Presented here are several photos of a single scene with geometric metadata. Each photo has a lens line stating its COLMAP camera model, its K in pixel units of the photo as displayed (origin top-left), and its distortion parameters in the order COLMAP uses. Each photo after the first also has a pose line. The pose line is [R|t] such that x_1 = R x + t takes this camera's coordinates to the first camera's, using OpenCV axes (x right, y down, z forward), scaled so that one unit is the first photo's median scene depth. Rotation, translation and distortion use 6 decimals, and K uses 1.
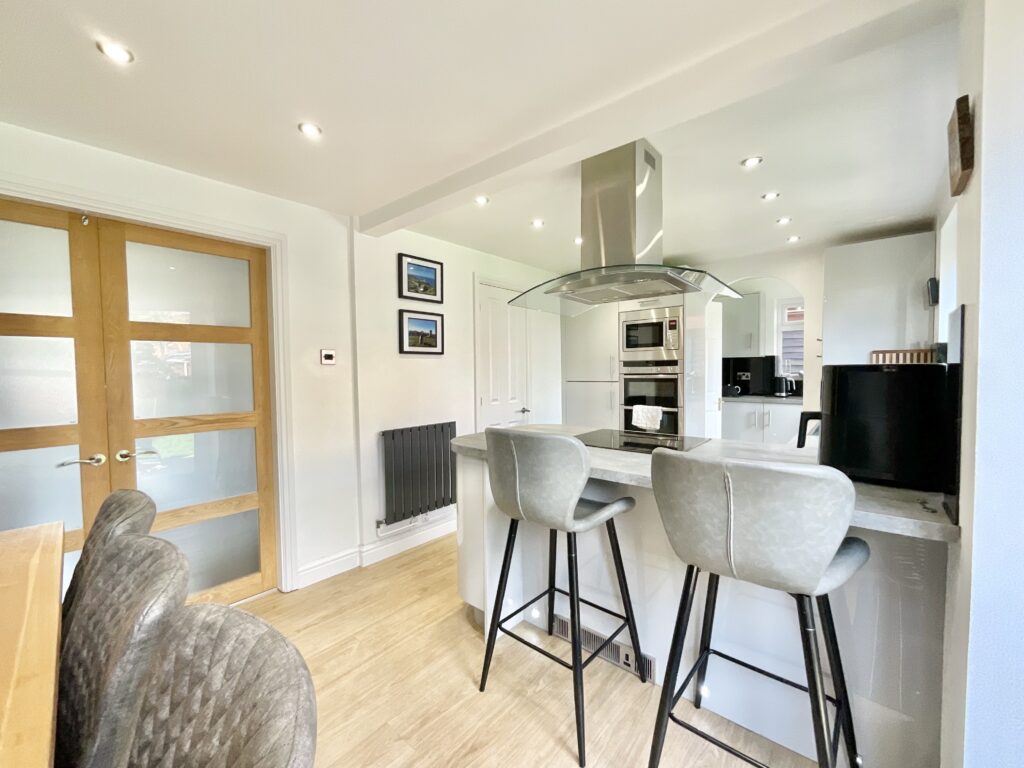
lens RADIAL K [[417.2, 0, 504.1], [0, 417.2, 384.6], [0, 0, 1]] dist [-0.004502, -0.000250]
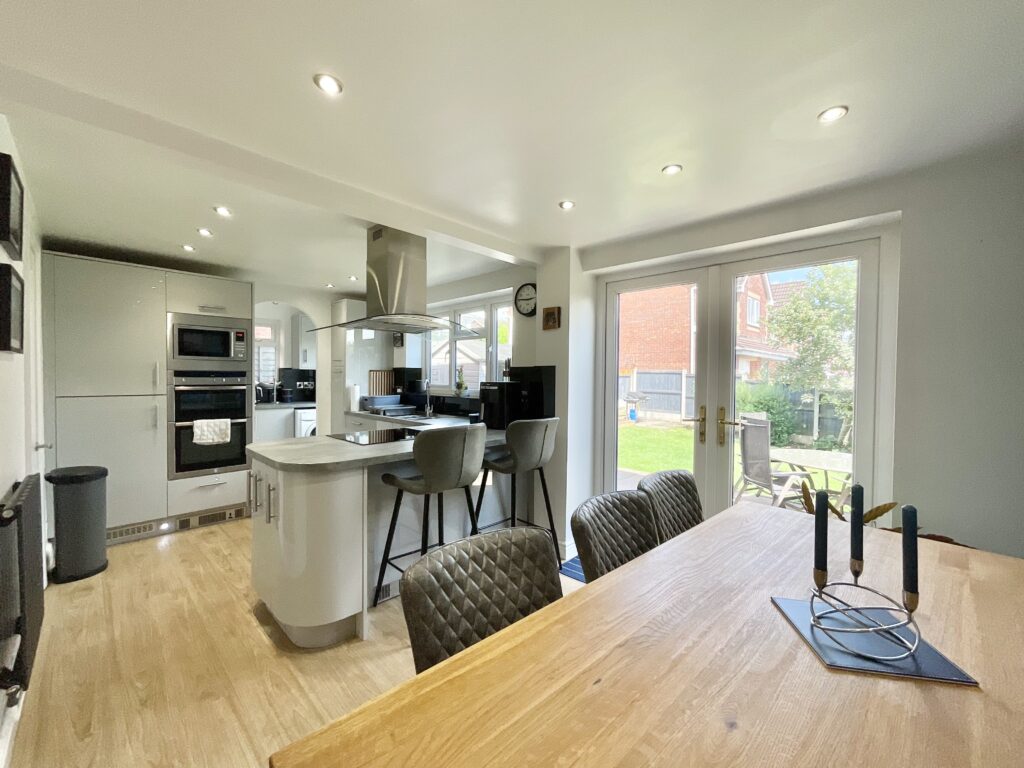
lens RADIAL K [[417.2, 0, 513.6], [0, 417.2, 385.1], [0, 0, 1]] dist [-0.004502, -0.000250]
pose [[0.051839, -0.009474, 0.998611, -0.653679], [0.031099, 0.999485, 0.007868, -0.014370], [-0.998171, 0.030648, 0.052107, 0.328752]]
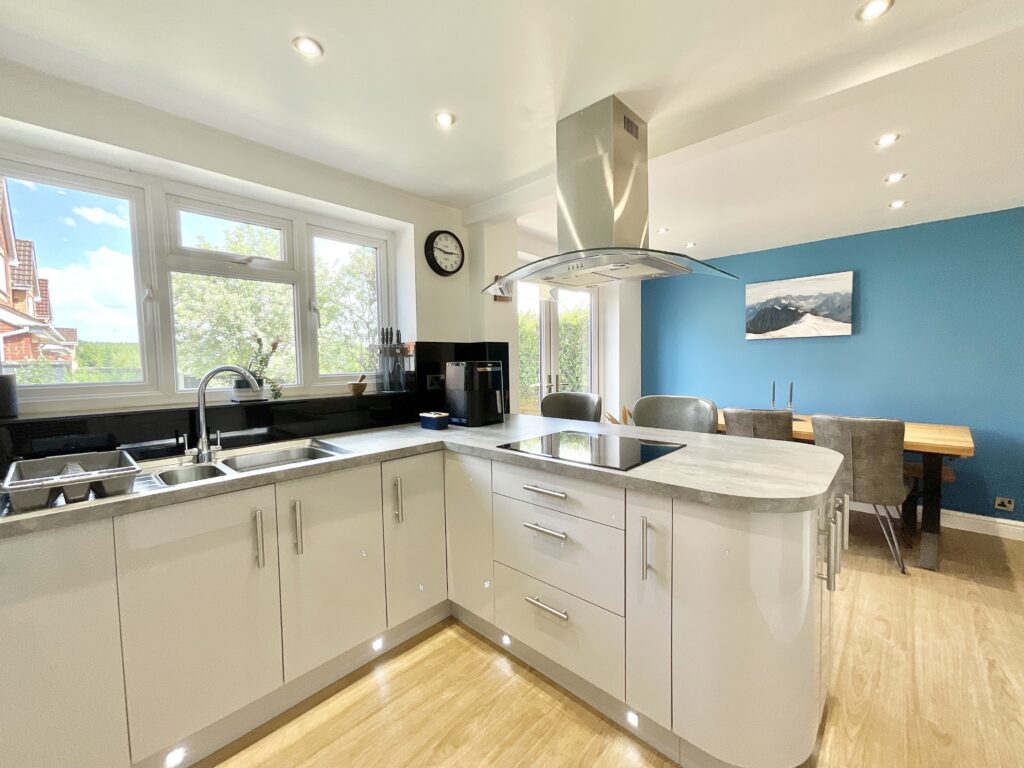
lens RADIAL K [[417.2, 0, 510.4], [0, 417.2, 385.7], [0, 0, 1]] dist [-0.004502, -0.000250]
pose [[-0.998859, 0.027239, 0.039215, 0.277967], [0.031117, 0.994304, 0.101934, -0.047819], [-0.036215, 0.103038, -0.994018, 1.168858]]
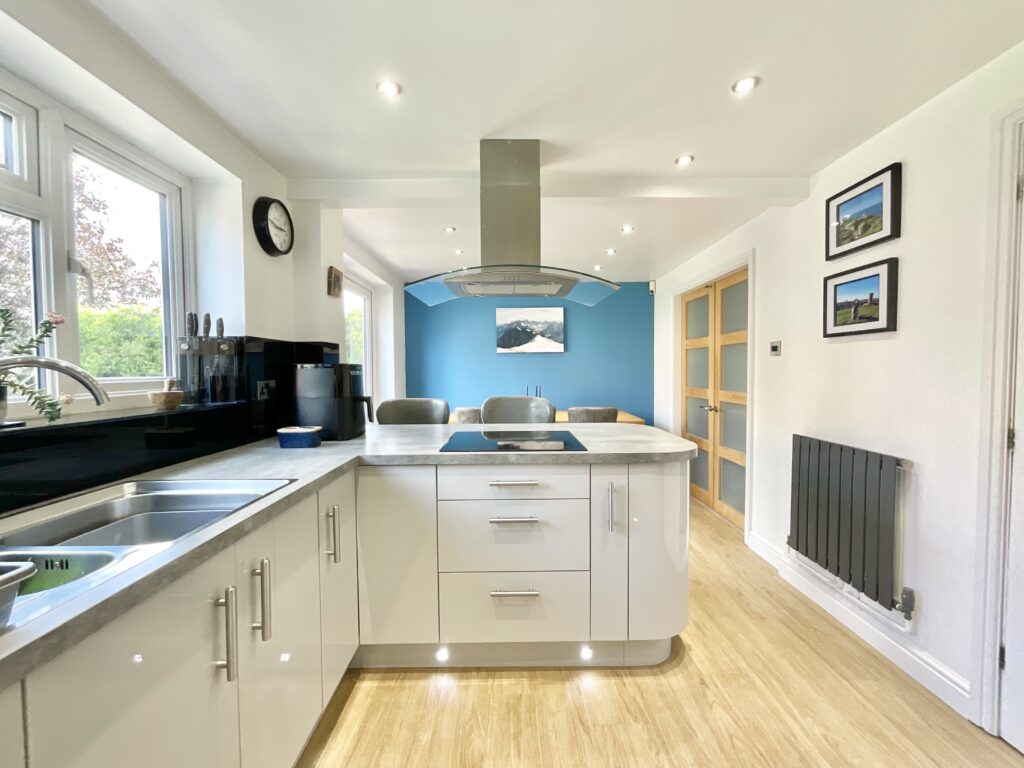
lens RADIAL K [[417.2, 0, 510.9], [0, 417.2, 385.7], [0, 0, 1]] dist [-0.004502, -0.000250]
pose [[-0.744986, 0.043141, -0.665684, 0.594676], [-0.013070, 0.996771, 0.079225, -0.037423], [0.666953, 0.067722, -0.742016, 1.075127]]
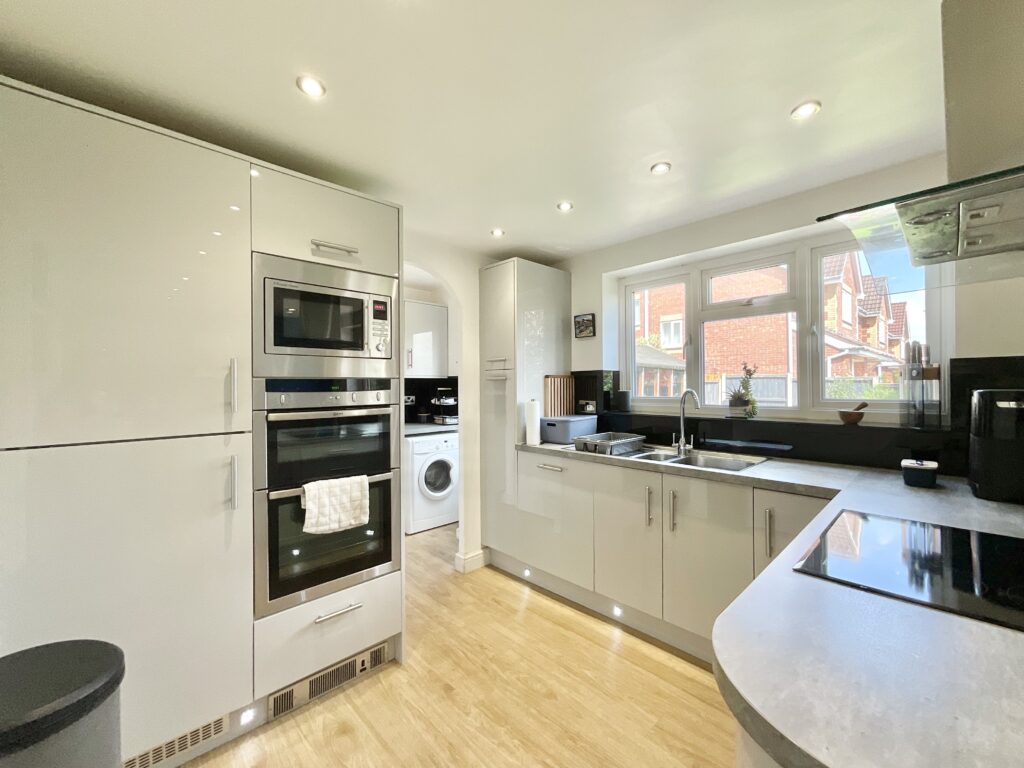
lens RADIAL K [[417.2, 0, 509.7], [0, 417.2, 386.1], [0, 0, 1]] dist [-0.004502, -0.000250]
pose [[0.096379, 0.009152, 0.995303, -0.102900], [0.047279, 0.998787, -0.013762, -0.040434], [-0.994221, 0.048383, 0.095829, 0.911050]]
